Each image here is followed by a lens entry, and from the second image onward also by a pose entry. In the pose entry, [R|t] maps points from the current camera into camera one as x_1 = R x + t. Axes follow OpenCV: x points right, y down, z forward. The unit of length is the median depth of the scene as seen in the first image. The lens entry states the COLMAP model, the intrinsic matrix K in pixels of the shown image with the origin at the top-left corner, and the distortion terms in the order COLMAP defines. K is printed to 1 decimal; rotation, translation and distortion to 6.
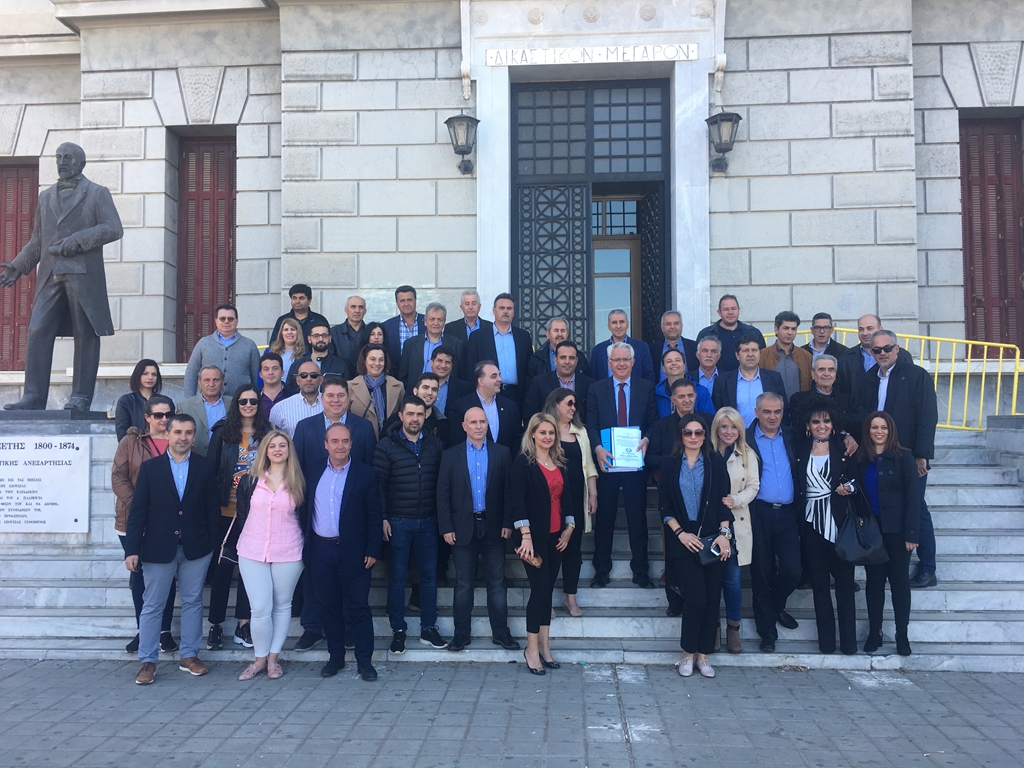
lens RADIAL K [[875.4, 0, 512.0], [0, 875.4, 384.0], [0, 0, 1]] dist [0.082900, -0.111502]
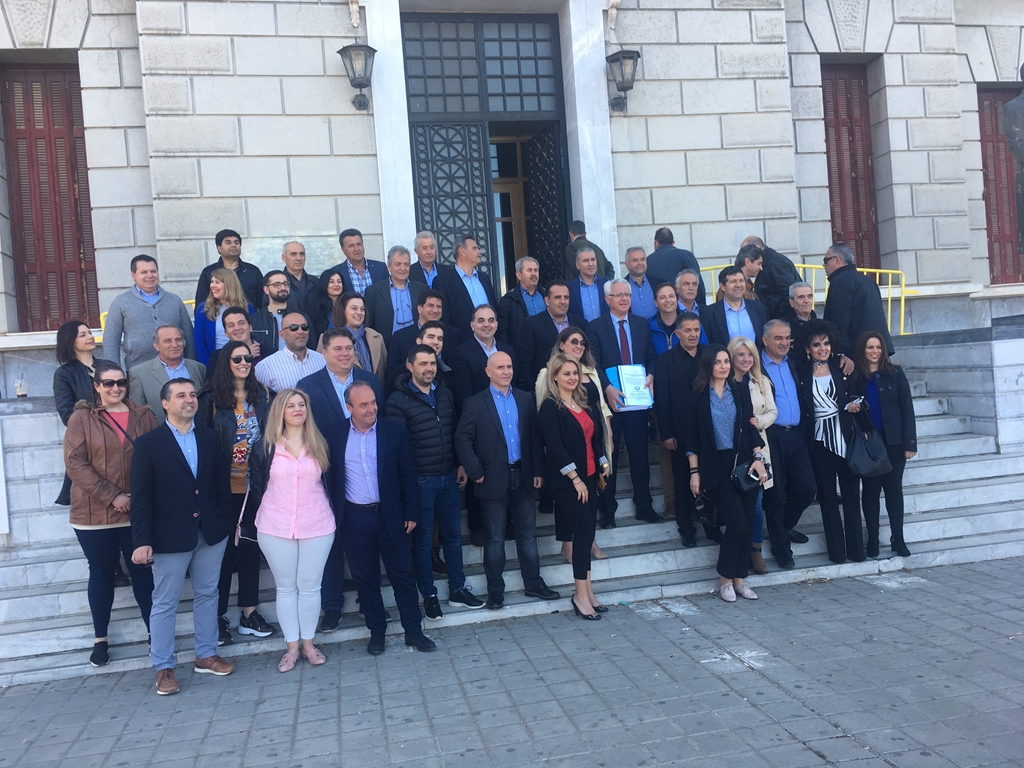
lens RADIAL K [[875.4, 0, 512.0], [0, 875.4, 384.0], [0, 0, 1]] dist [0.082900, -0.111502]
pose [[0.963825, -0.069481, 0.257321, -0.234655], [0.057148, 0.996844, 0.055108, 0.009160], [-0.260338, -0.038409, 0.964753, 0.078861]]
